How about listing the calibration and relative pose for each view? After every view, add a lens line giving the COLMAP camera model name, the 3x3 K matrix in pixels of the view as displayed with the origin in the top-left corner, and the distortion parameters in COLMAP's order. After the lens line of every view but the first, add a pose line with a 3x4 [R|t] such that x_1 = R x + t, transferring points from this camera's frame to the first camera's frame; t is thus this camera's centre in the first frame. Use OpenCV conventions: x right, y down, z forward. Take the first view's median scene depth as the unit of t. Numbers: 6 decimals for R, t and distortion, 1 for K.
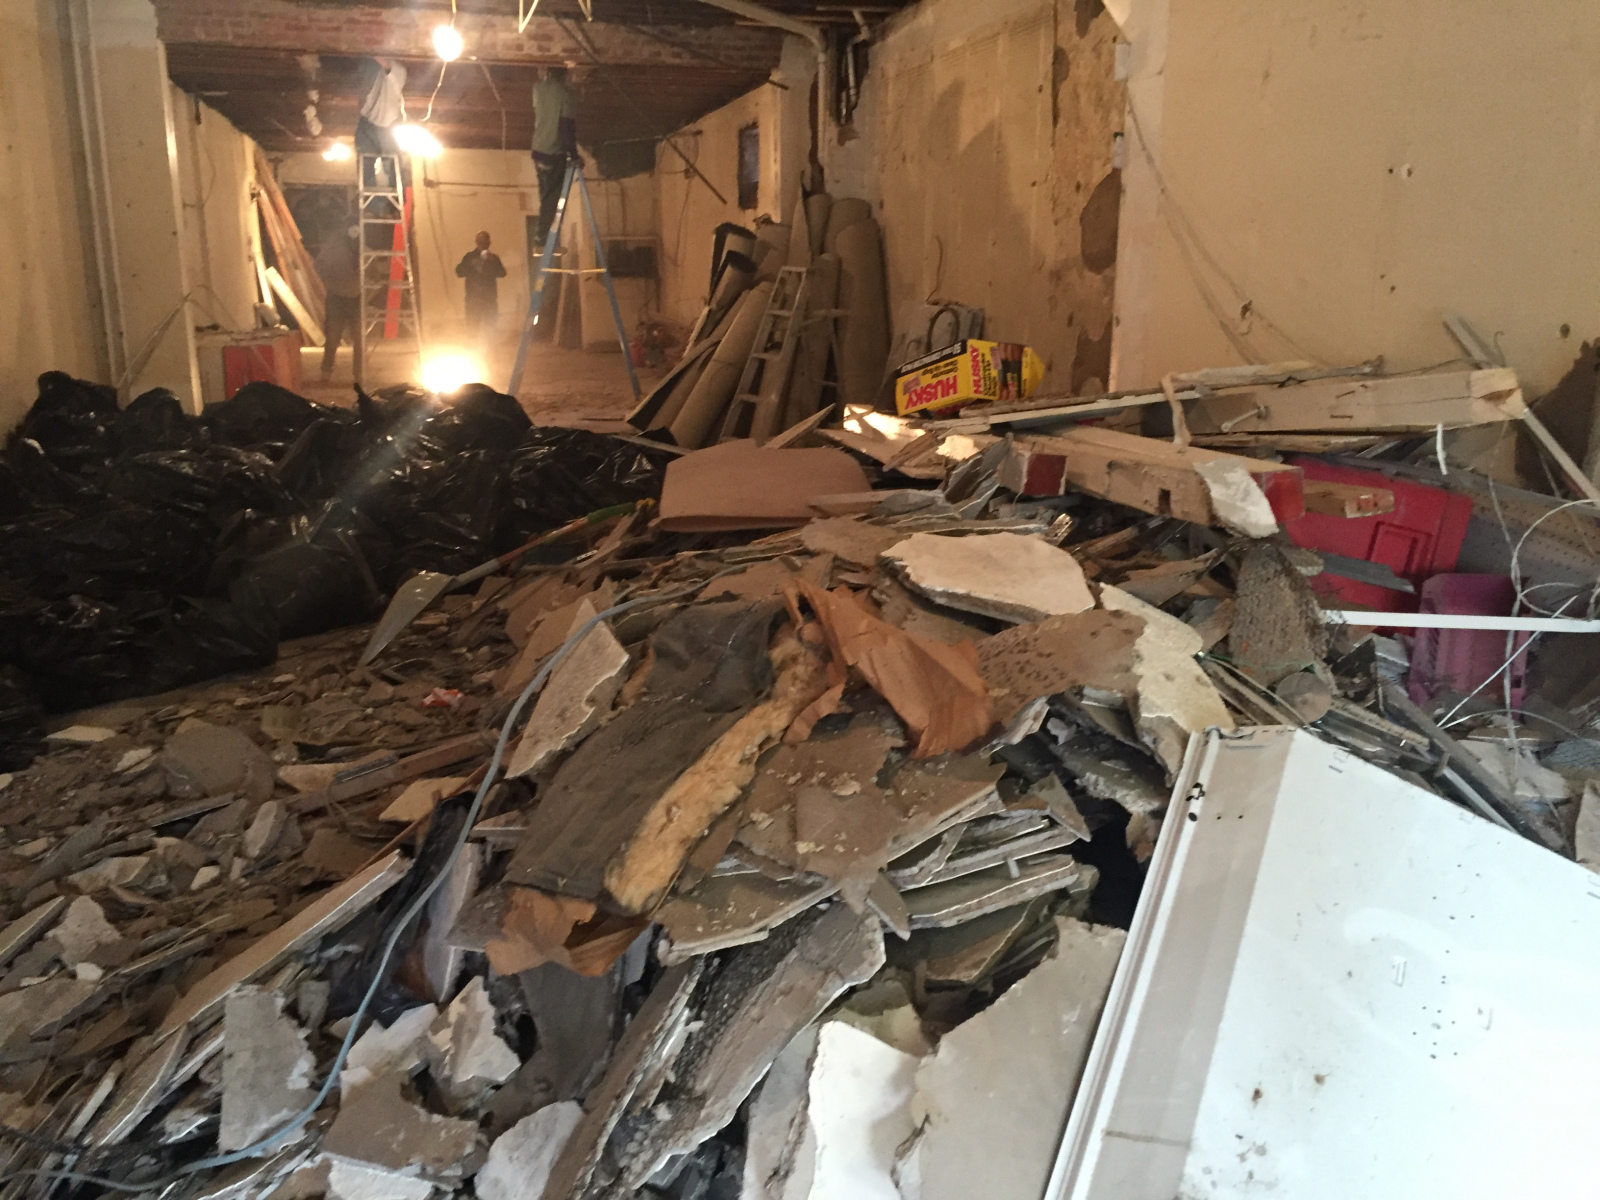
lens RADIAL K [[1387.4, 0, 802.4], [0, 1387.4, 636.2], [0, 0, 1]] dist [0.069675, -0.118062]
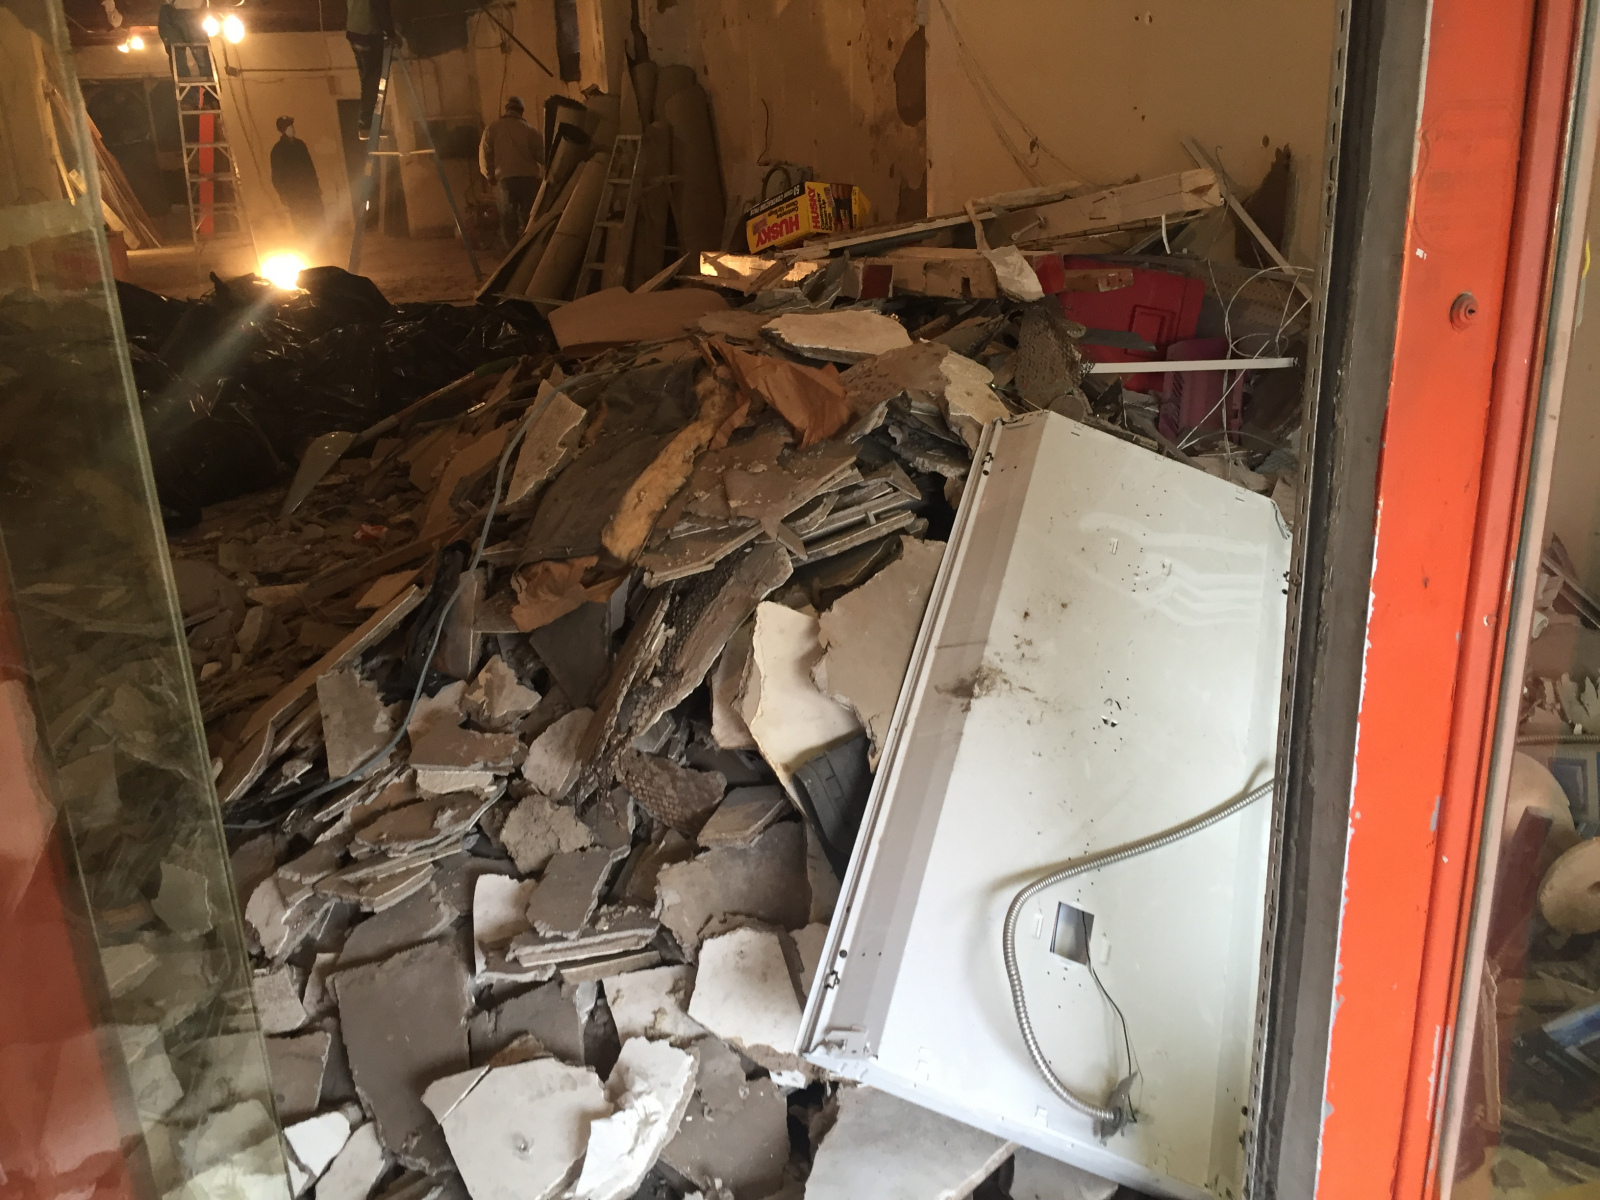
lens RADIAL K [[1387.4, 0, 785.5], [0, 1387.4, 656.8], [0, 0, 1]] dist [0.069675, -0.118062]
pose [[0.992466, -0.083938, 0.089249, -0.025951], [0.075063, 0.992299, 0.098531, 0.048294], [-0.096832, -0.091090, 0.991124, -0.146410]]
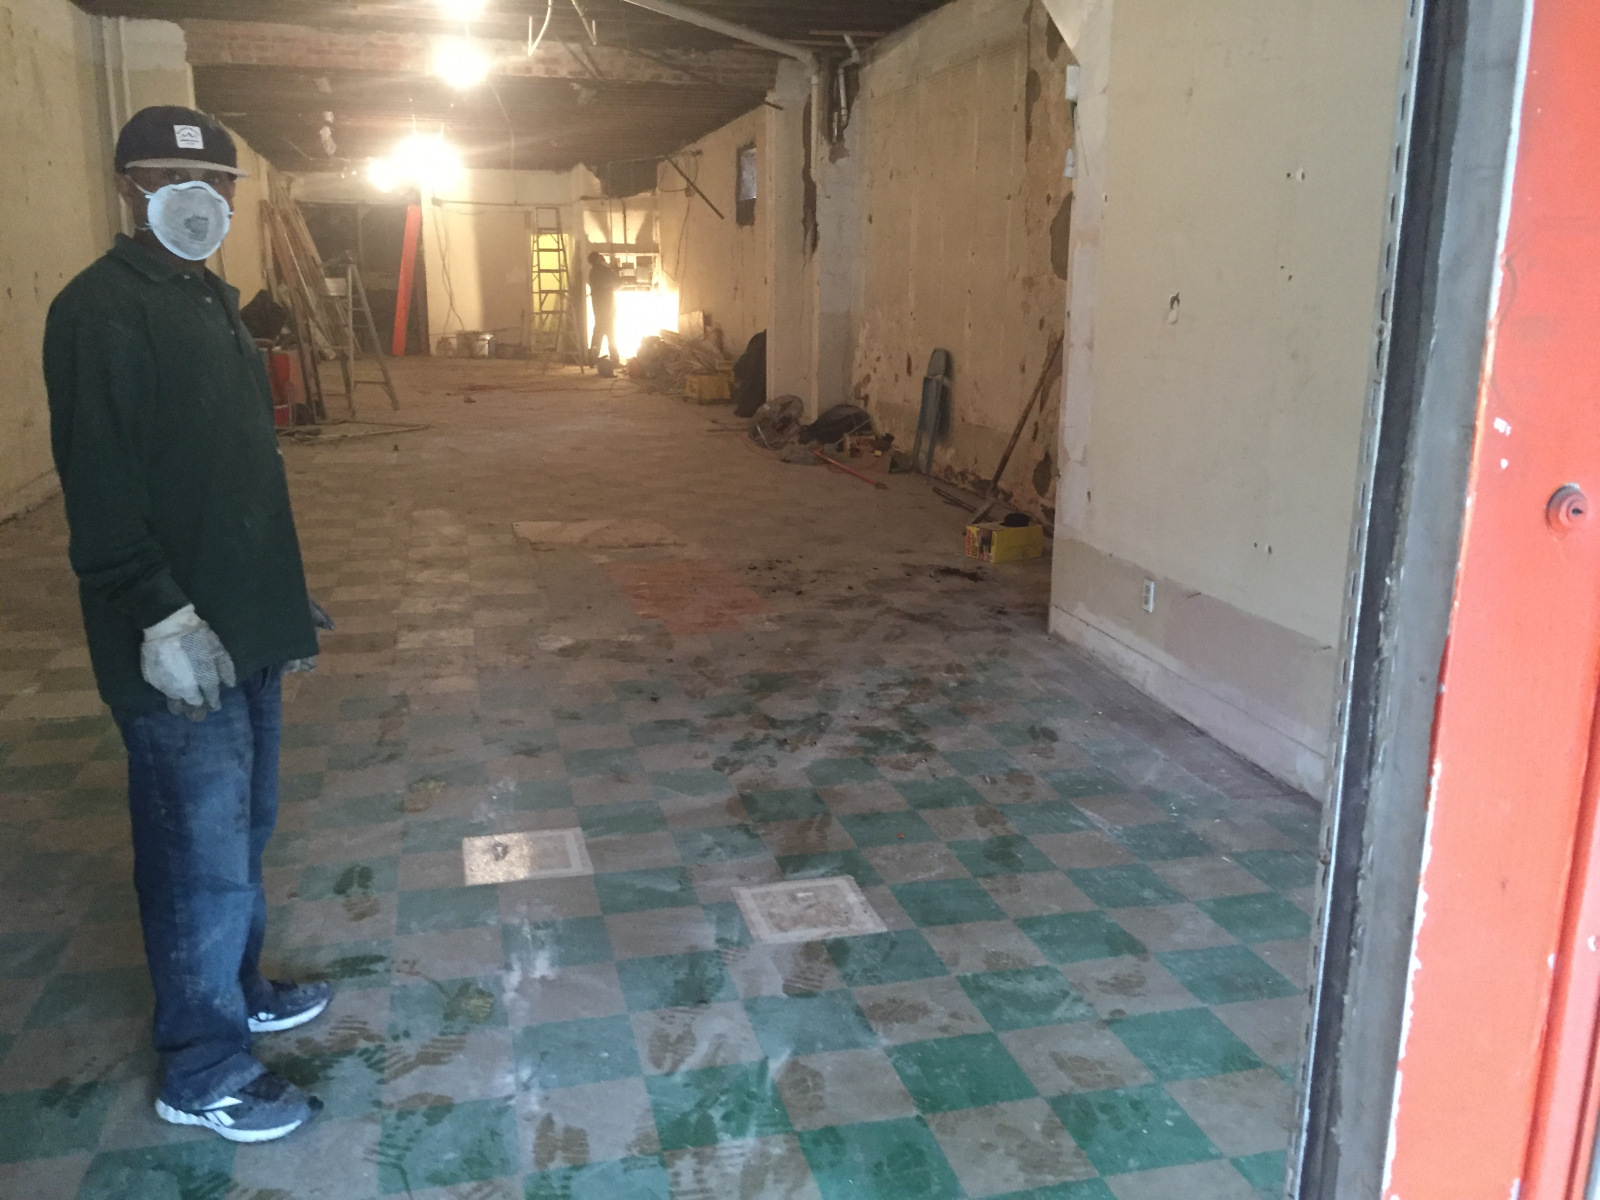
lens RADIAL K [[1387.4, 0, 786.4], [0, 1387.4, 655.3], [0, 0, 1]] dist [0.069675, -0.118062]
pose [[0.999920, 0.004677, -0.011742, 0.013197], [-0.004706, 0.999986, -0.002398, 0.041998], [0.011730, 0.002453, 0.999928, -0.097699]]
